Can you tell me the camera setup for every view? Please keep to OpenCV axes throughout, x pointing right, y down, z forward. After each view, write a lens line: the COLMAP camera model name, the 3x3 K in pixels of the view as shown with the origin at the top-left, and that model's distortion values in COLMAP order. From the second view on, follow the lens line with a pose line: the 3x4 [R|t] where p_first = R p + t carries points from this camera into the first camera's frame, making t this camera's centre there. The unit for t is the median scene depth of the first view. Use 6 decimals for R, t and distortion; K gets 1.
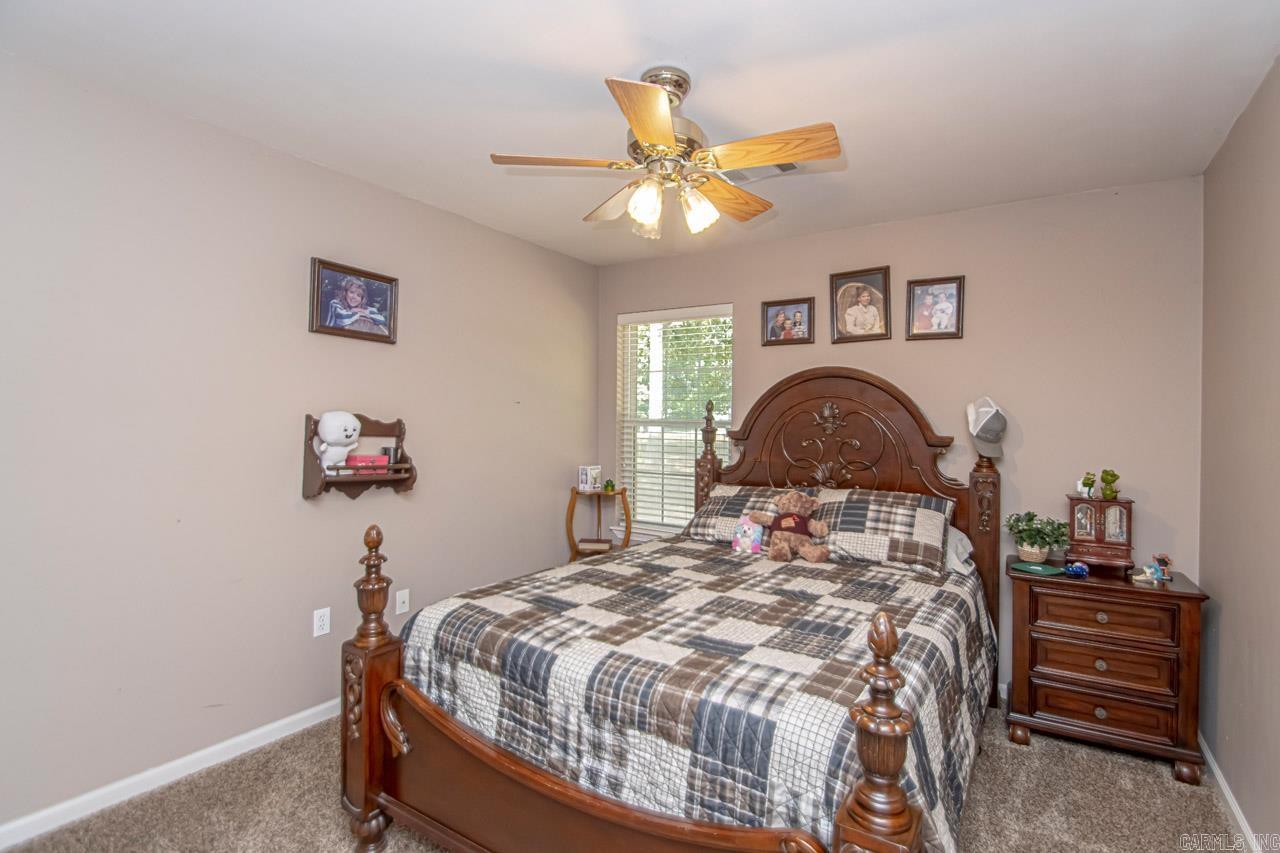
lens RADIAL K [[633.8, 0, 648.2], [0, 633.8, 425.6], [0, 0, 1]] dist [0.034179, -0.023700]
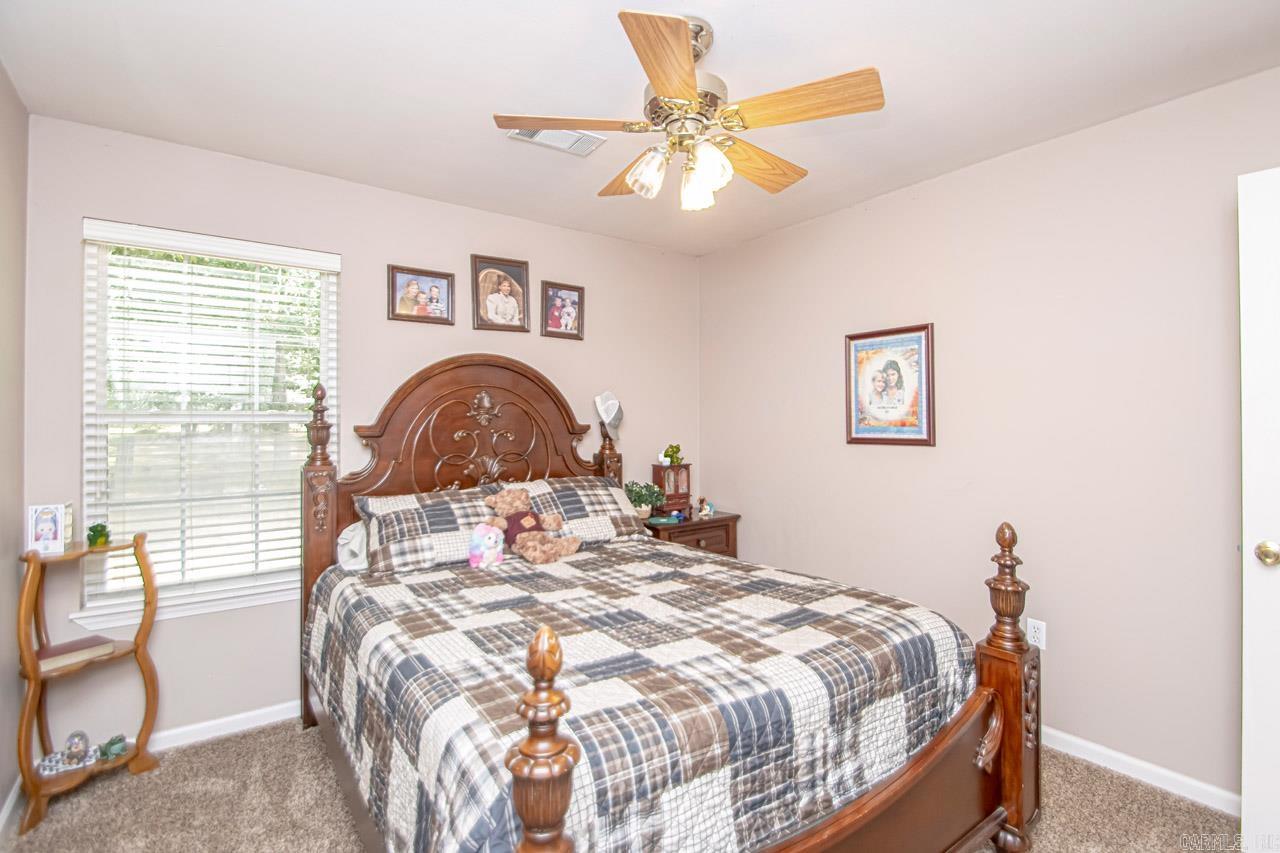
lens RADIAL K [[600.7, 0, 706.8], [0, 600.7, 410.4], [0, 0, 1]] dist [-0.001092, -0.000199]
pose [[0.312828, 0.001528, 0.949808, -0.565031], [0.018585, 0.999797, -0.007730, 0.004032], [-0.949628, 0.020071, 0.312736, 0.523671]]
